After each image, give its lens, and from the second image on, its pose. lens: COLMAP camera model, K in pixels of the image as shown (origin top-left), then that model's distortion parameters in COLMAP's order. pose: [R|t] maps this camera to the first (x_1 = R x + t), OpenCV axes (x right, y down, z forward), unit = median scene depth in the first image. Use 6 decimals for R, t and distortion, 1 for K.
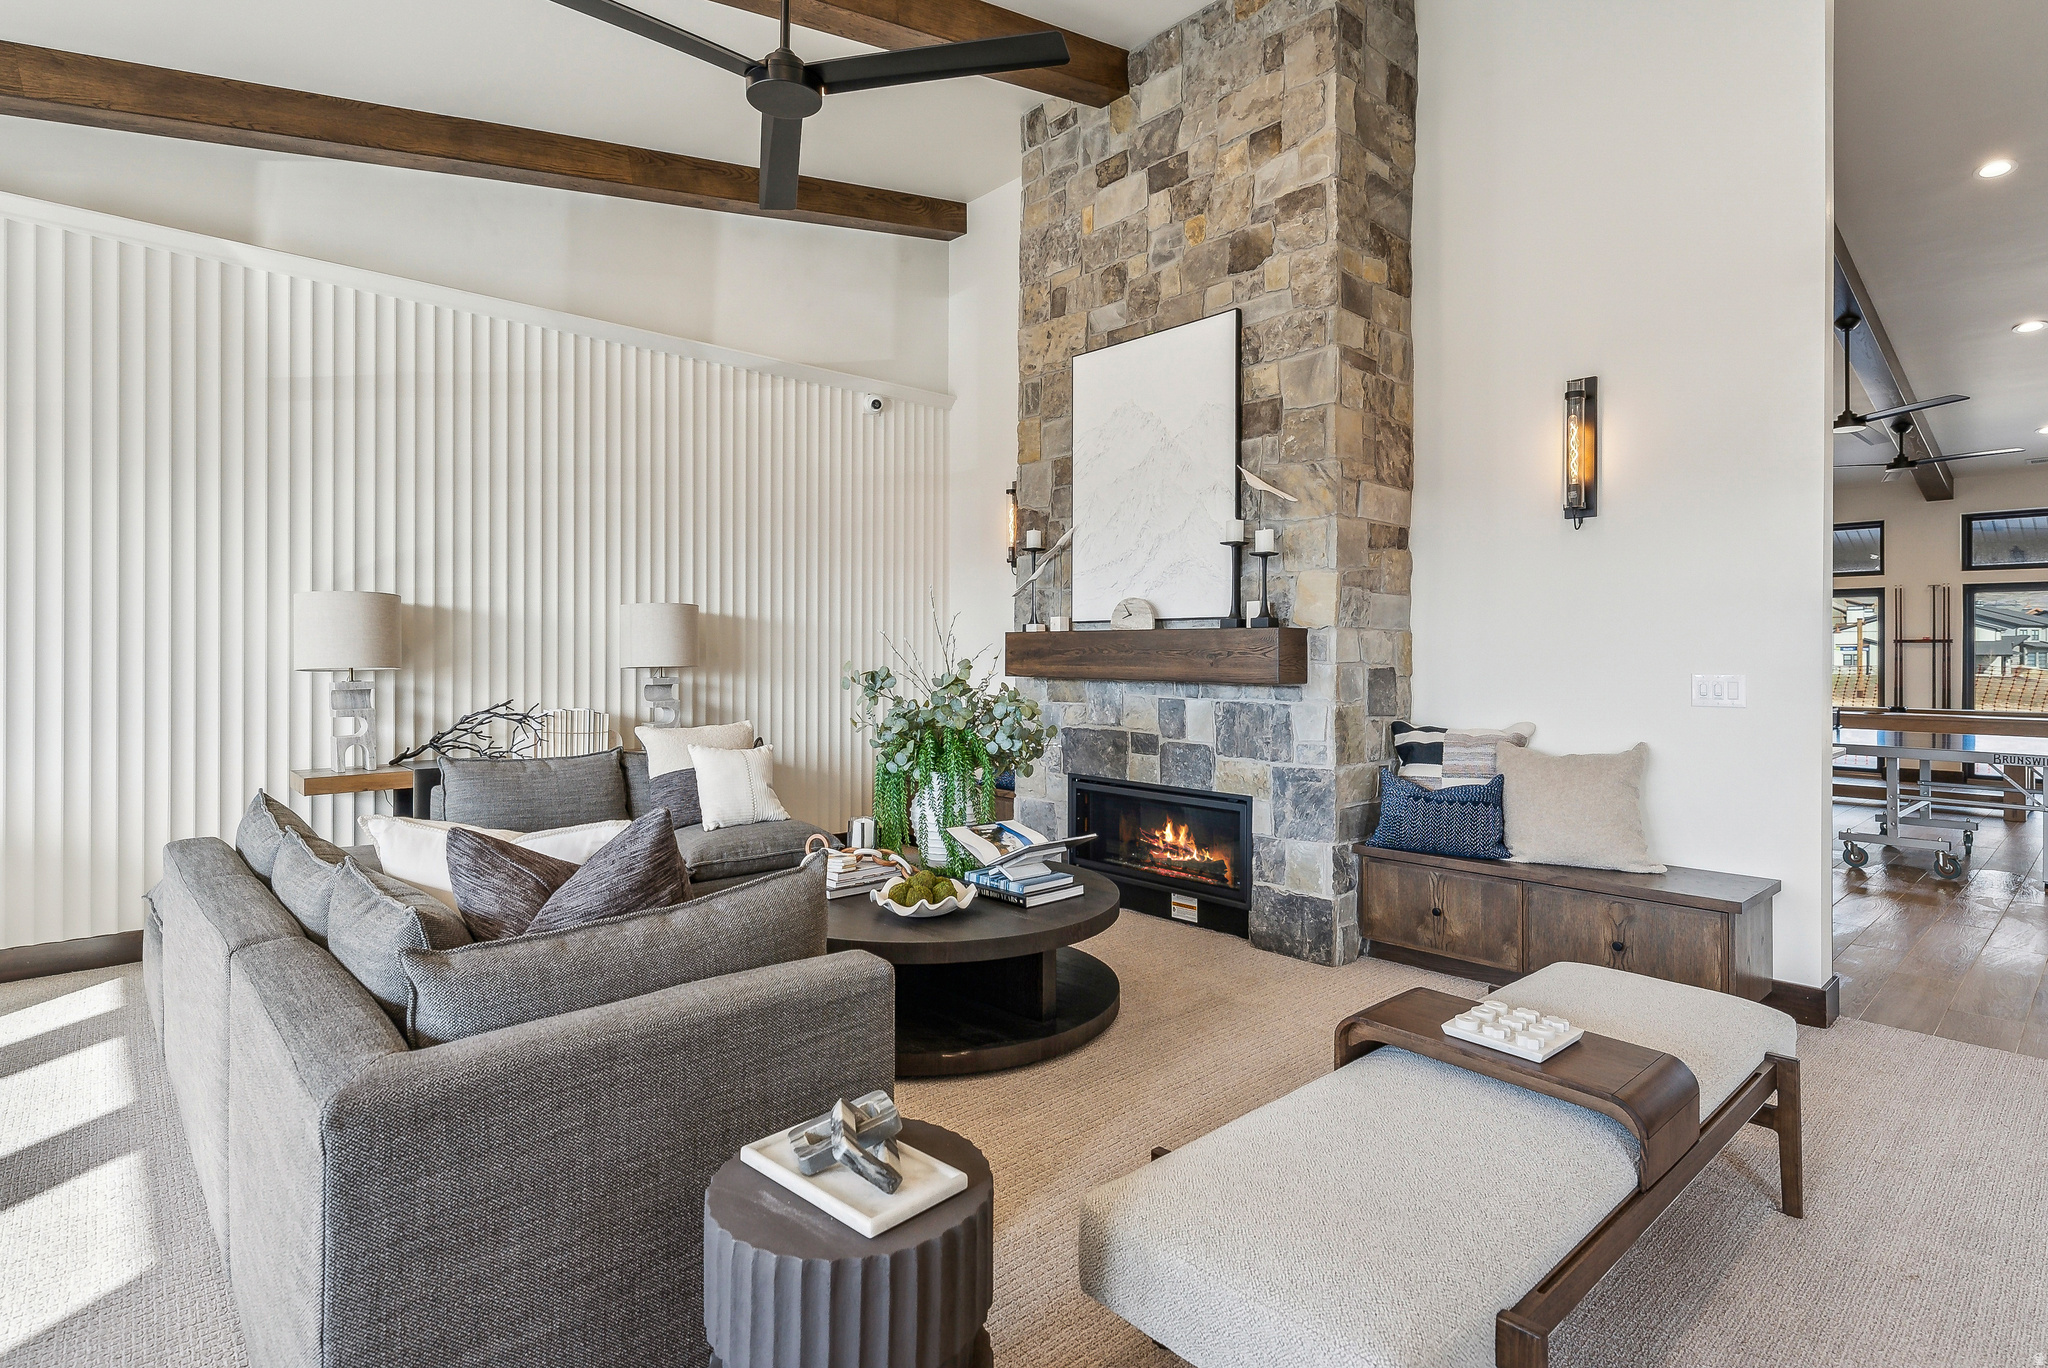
lens RADIAL K [[1042.4, 0, 1022.4], [0, 1042.4, 671.3], [0, 0, 1]] dist [-0.002715, -0.000409]
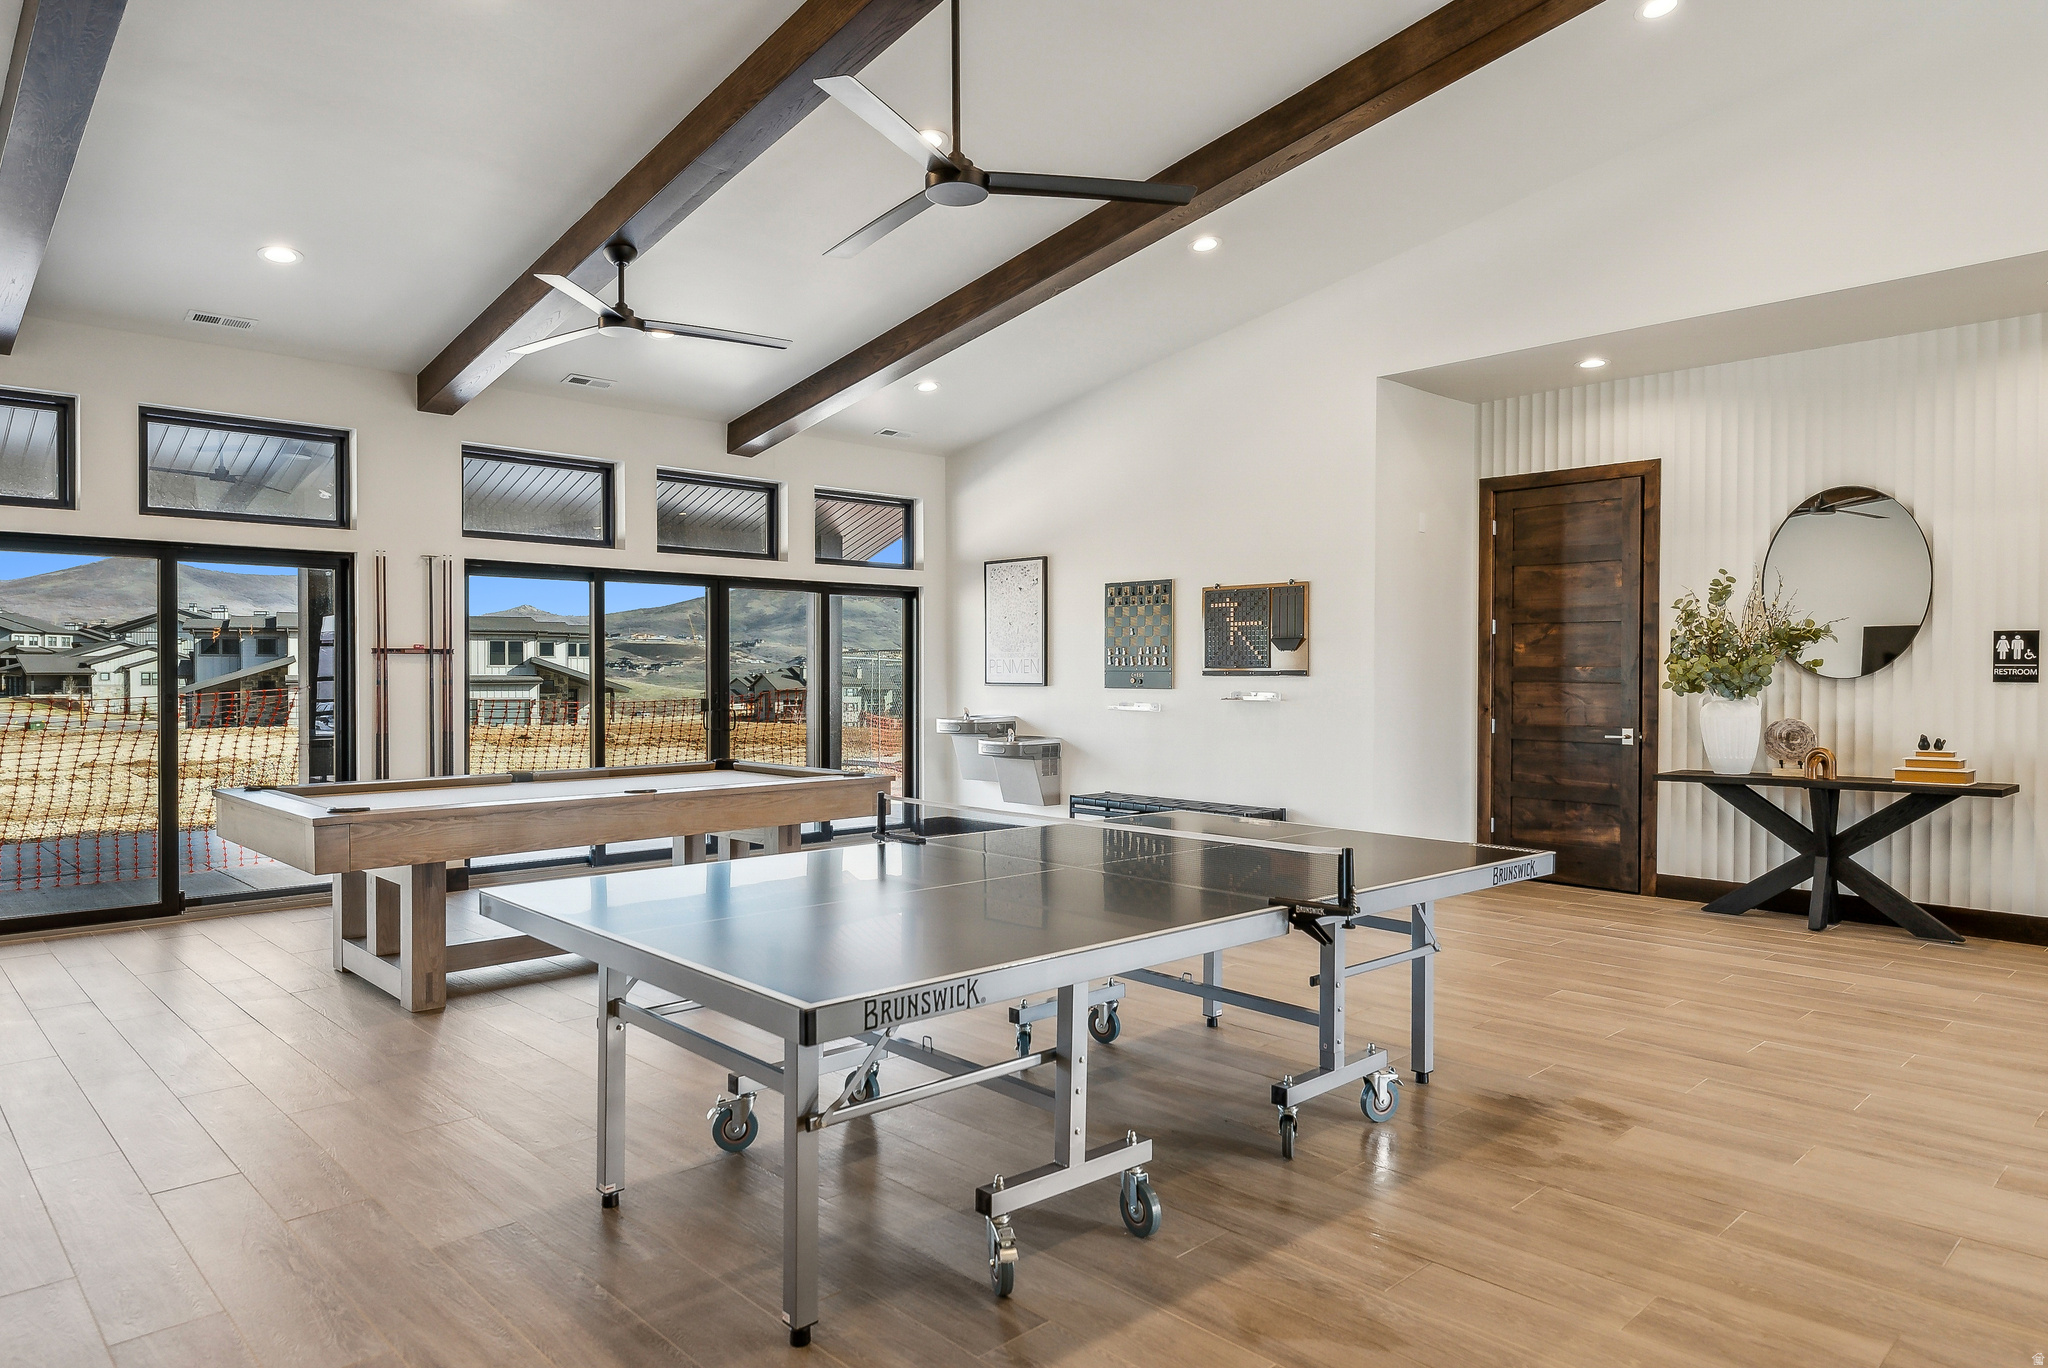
lens RADIAL K [[1293.5, 0, 1026.7], [0, 1293.5, 682.1], [0, 0, 1]] dist [0.000249, 0.000143]
pose [[-0.003054, -0.006976, 0.999971, 0.144839], [0.015665, 0.999853, 0.007024, -0.011554], [-0.999873, 0.015686, -0.002945, 0.663682]]
